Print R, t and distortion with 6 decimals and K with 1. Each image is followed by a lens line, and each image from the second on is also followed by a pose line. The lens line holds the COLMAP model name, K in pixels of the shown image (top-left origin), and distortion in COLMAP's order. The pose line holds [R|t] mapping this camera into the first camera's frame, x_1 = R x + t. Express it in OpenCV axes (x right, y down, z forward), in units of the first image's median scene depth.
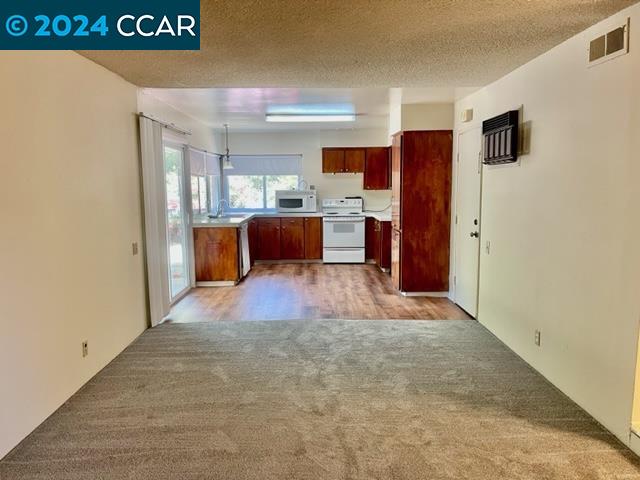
lens RADIAL K [[482.4, 0, 318.2], [0, 482.4, 243.8], [0, 0, 1]] dist [0.027613, -0.039311]
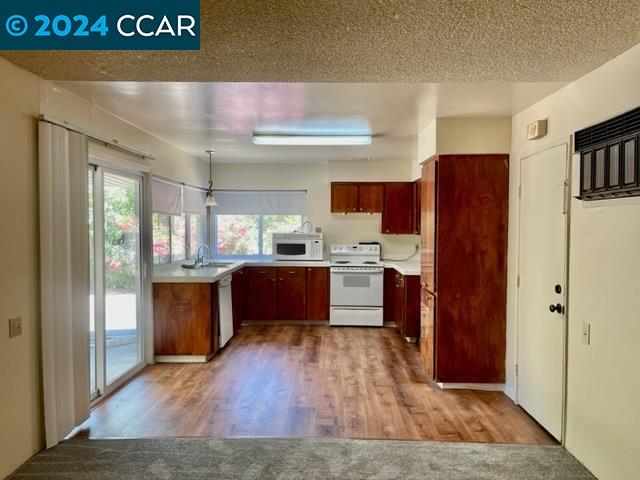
lens RADIAL K [[482.4, 0, 321.7], [0, 482.4, 241.8], [0, 0, 1]] dist [0.027613, -0.039311]
pose [[0.999539, 0.013931, -0.026979, 0.022515], [-0.016258, 0.995984, -0.088038, -0.037223], [0.025644, 0.088436, 0.995752, 0.279768]]
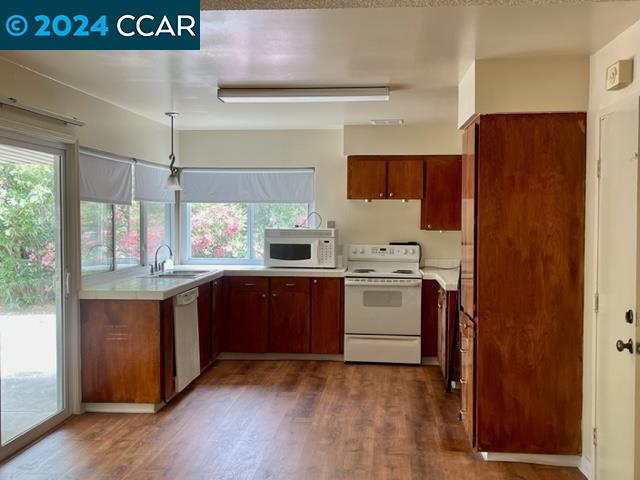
lens RADIAL K [[676.0, 0, 324.6], [0, 676.0, 236.6], [0, 0, 1]] dist [0.028527, 0.000000]
pose [[0.995323, 0.015206, -0.095397, 0.083064], [-0.023913, 0.995582, -0.090797, -0.043882], [0.093595, 0.092654, 0.991290, 0.307995]]
